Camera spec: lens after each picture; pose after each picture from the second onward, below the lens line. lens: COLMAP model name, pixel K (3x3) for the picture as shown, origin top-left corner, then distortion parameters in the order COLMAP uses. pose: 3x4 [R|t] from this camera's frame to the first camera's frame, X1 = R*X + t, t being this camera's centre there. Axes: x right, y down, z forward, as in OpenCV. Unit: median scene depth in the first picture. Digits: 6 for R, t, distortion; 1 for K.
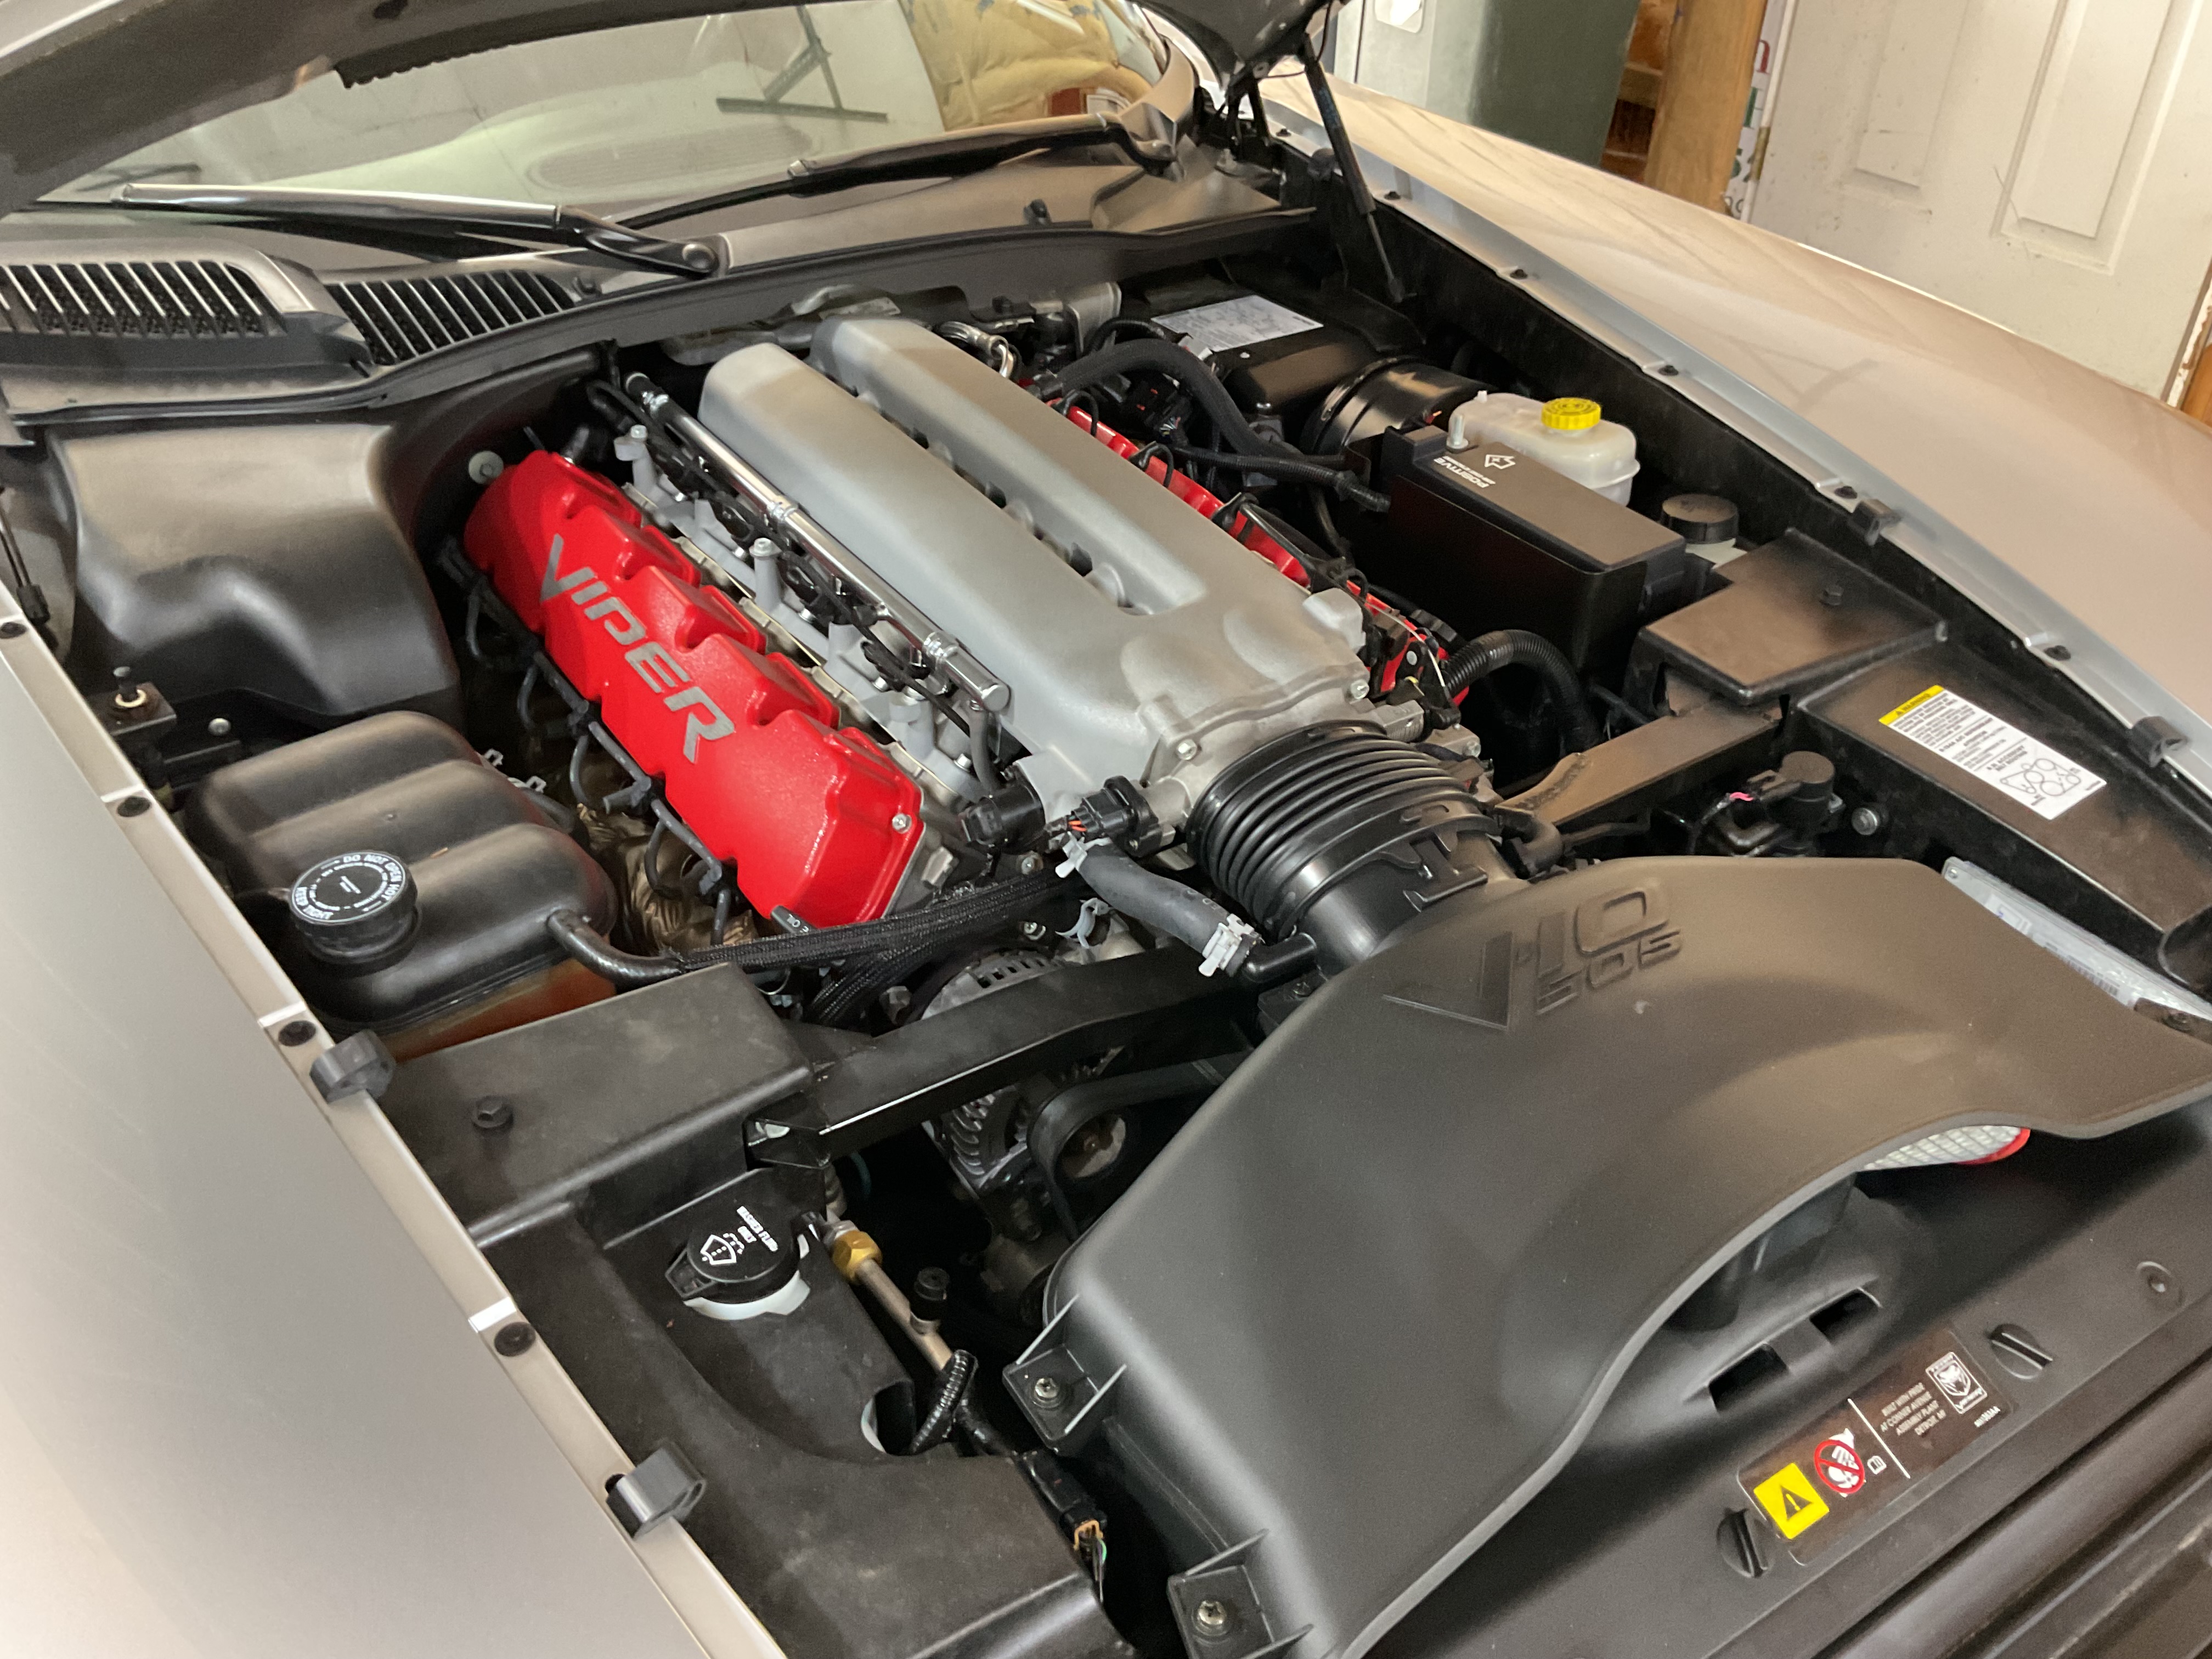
lens RADIAL K [[1841.5, 0, 1091.0], [0, 1841.5, 818.3], [0, 0, 1]] dist [-0.010519, -0.003814]
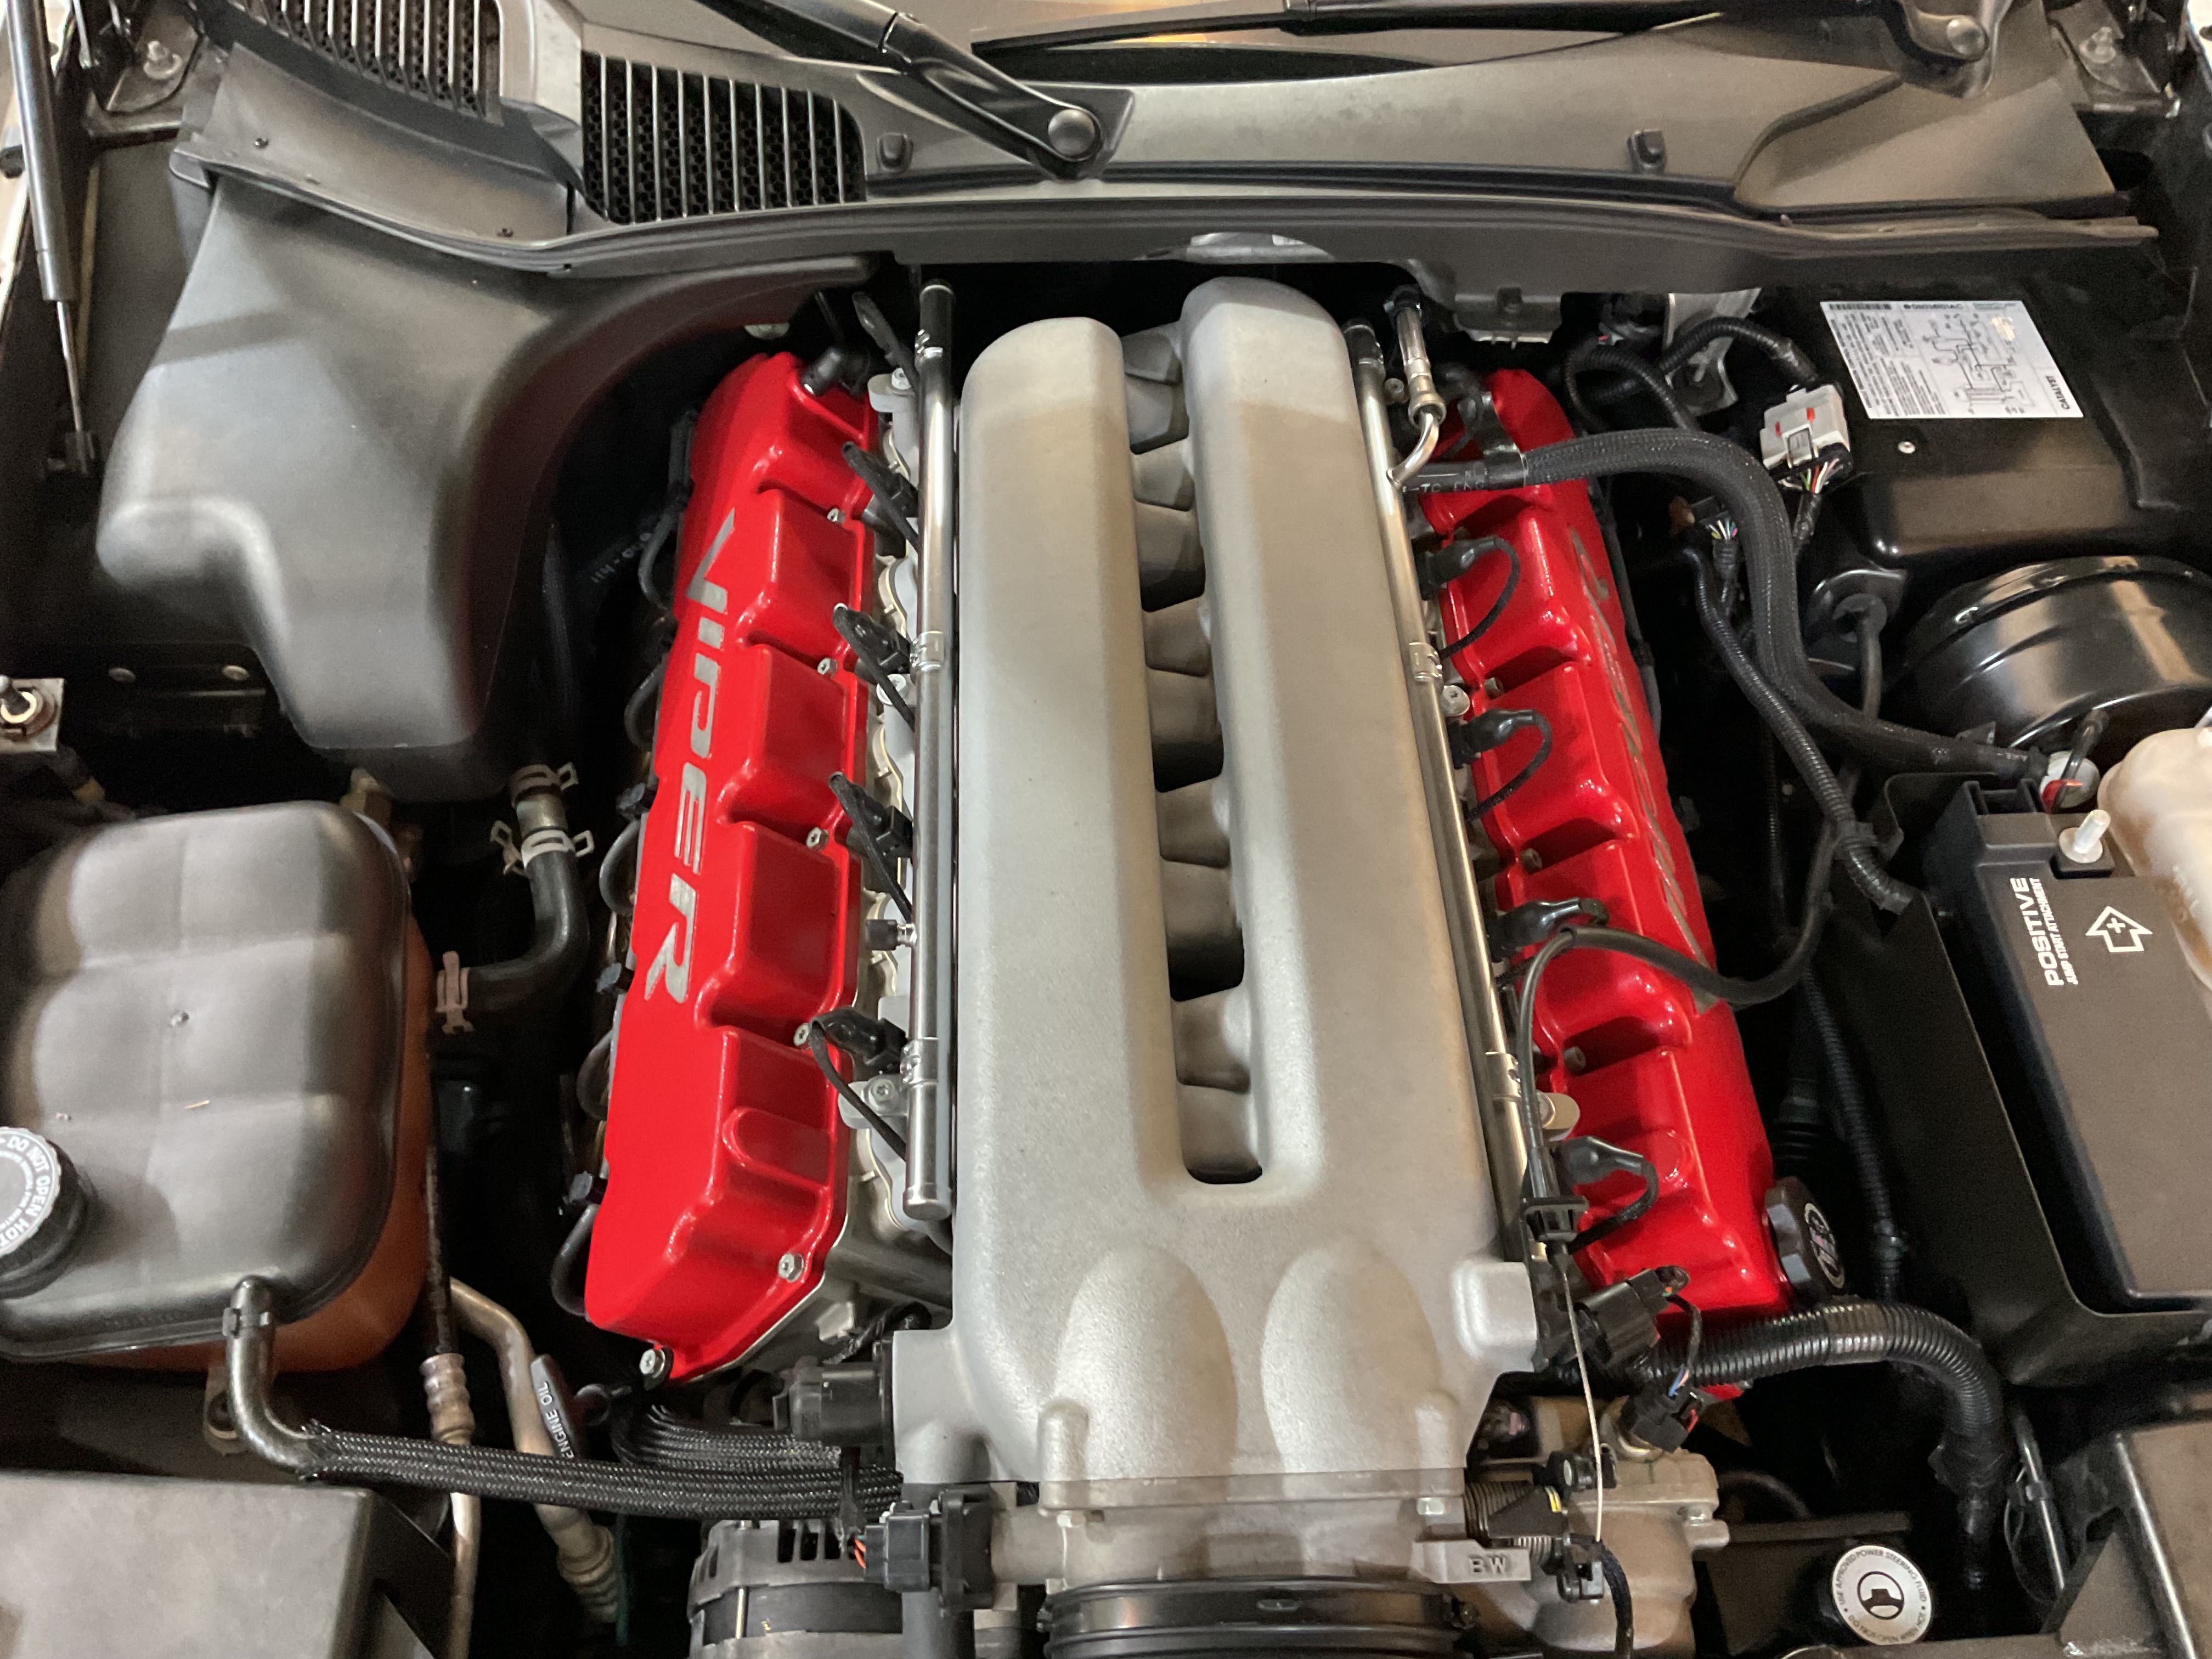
lens RADIAL K [[1841.5, 0, 1105.7], [0, 1841.5, 835.3], [0, 0, 1]] dist [-0.010519, -0.003814]
pose [[0.851121, 0.426750, -0.305741, 0.115640], [-0.298921, 0.872724, 0.386005, -0.355842], [0.431555, -0.237144, 0.870358, 0.371292]]
